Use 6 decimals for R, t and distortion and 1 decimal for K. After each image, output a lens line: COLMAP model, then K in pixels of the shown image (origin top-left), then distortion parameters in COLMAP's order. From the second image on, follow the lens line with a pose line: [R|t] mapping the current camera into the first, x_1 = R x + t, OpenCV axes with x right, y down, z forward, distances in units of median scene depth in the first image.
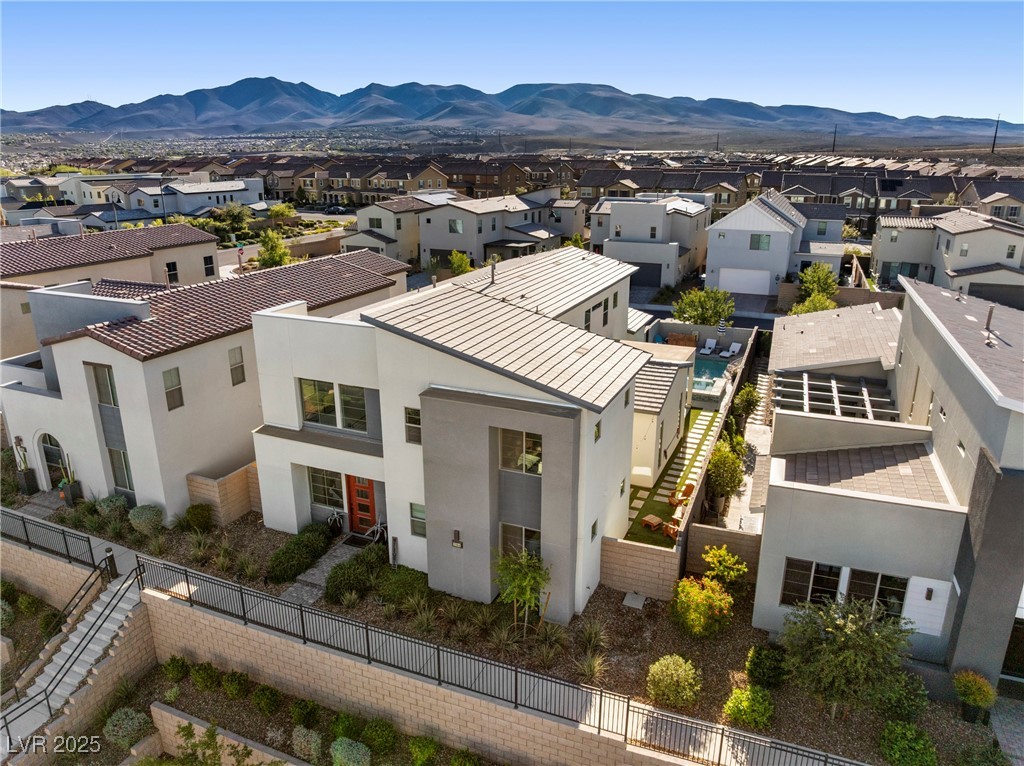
lens RADIAL K [[717.5, 0, 512.0], [0, 717.5, 383.0], [0, 0, 1]] dist [-0.042888, 0.006660]
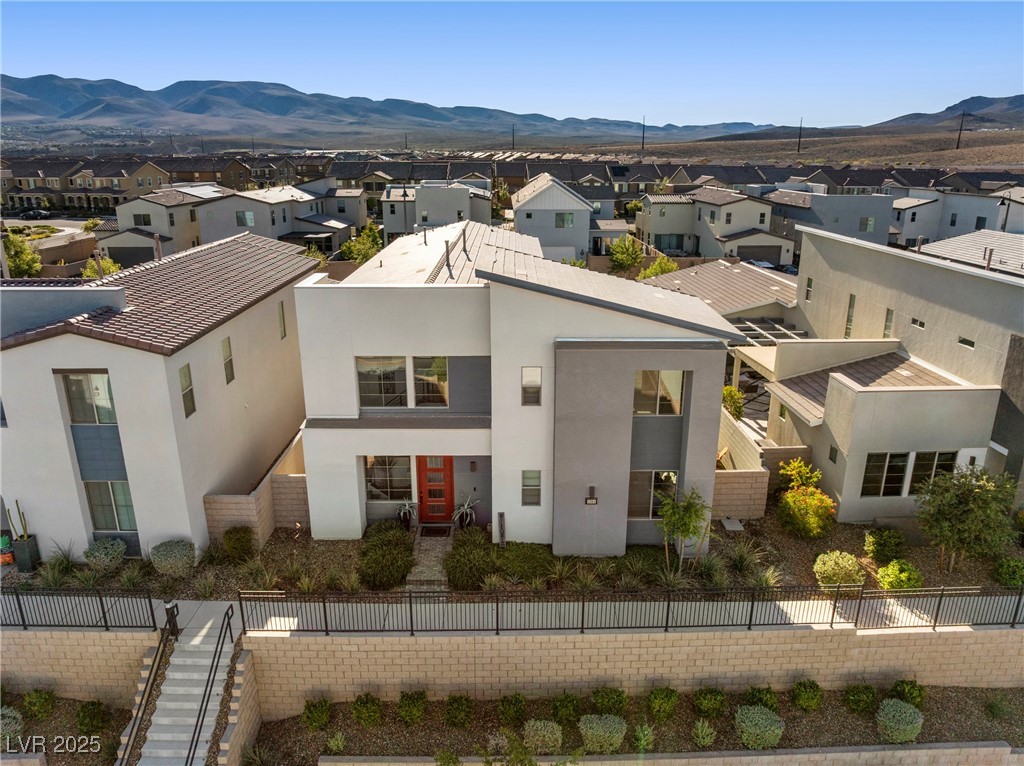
lens RADIAL K [[720.4, 0, 512.0], [0, 720.4, 383.0], [0, 0, 1]] dist [-0.057741, 0.030217]
pose [[0.915166, -0.122212, 0.384104, -0.450725], [0.122484, 0.992184, 0.023857, 0.025675], [-0.384017, 0.025213, 0.922982, 0.119167]]
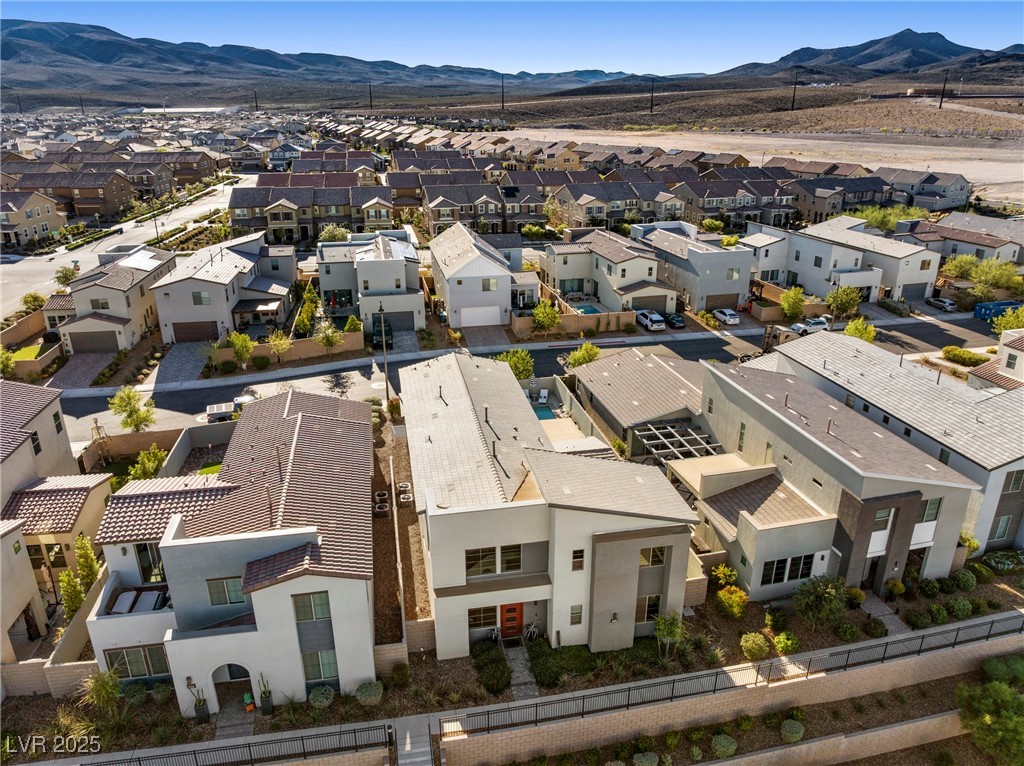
lens RADIAL K [[717.5, 0, 512.0], [0, 717.5, 383.0], [0, 0, 1]] dist [-0.042888, 0.006660]
pose [[0.822607, -0.208611, 0.528960, -0.858126], [0.175276, 0.977999, 0.113124, -0.444875], [-0.540921, -0.000342, 0.841073, -0.196259]]
